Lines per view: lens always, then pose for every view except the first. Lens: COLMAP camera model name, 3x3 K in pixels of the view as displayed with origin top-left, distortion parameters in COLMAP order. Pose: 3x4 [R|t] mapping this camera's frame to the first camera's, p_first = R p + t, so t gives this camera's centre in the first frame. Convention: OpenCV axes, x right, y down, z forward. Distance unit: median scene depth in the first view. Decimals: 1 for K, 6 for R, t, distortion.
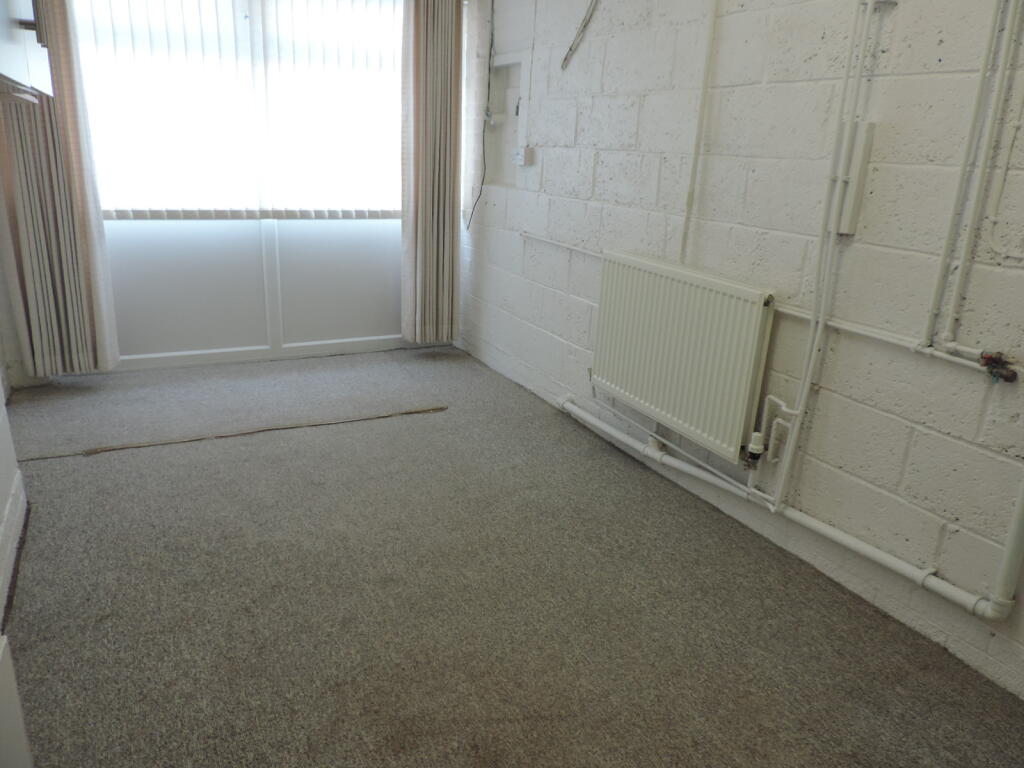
lens RADIAL K [[730.5, 0, 515.6], [0, 730.5, 381.0], [0, 0, 1]] dist [-0.009606, -0.000740]
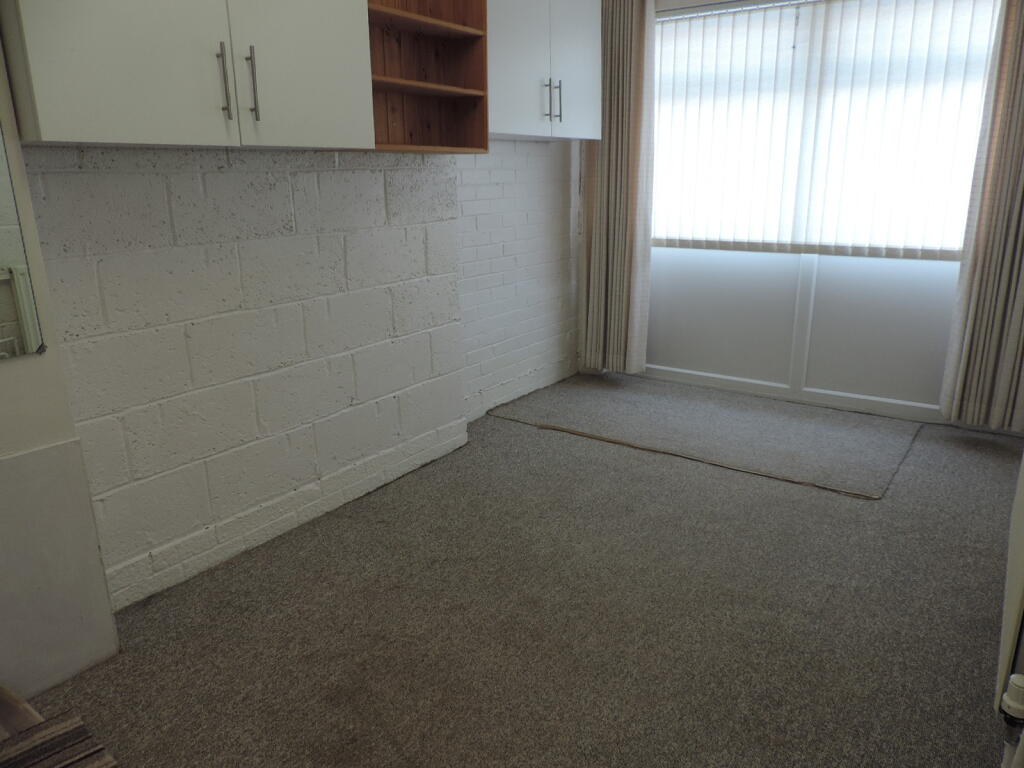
lens RADIAL K [[730.5, 0, 515.6], [0, 730.5, 381.0], [0, 0, 1]] dist [-0.009606, -0.000740]
pose [[0.462846, 0.190335, -0.865763, 0.368100], [-0.236591, 0.967771, 0.086277, -0.059353], [0.854282, 0.164899, 0.492960, 0.259442]]
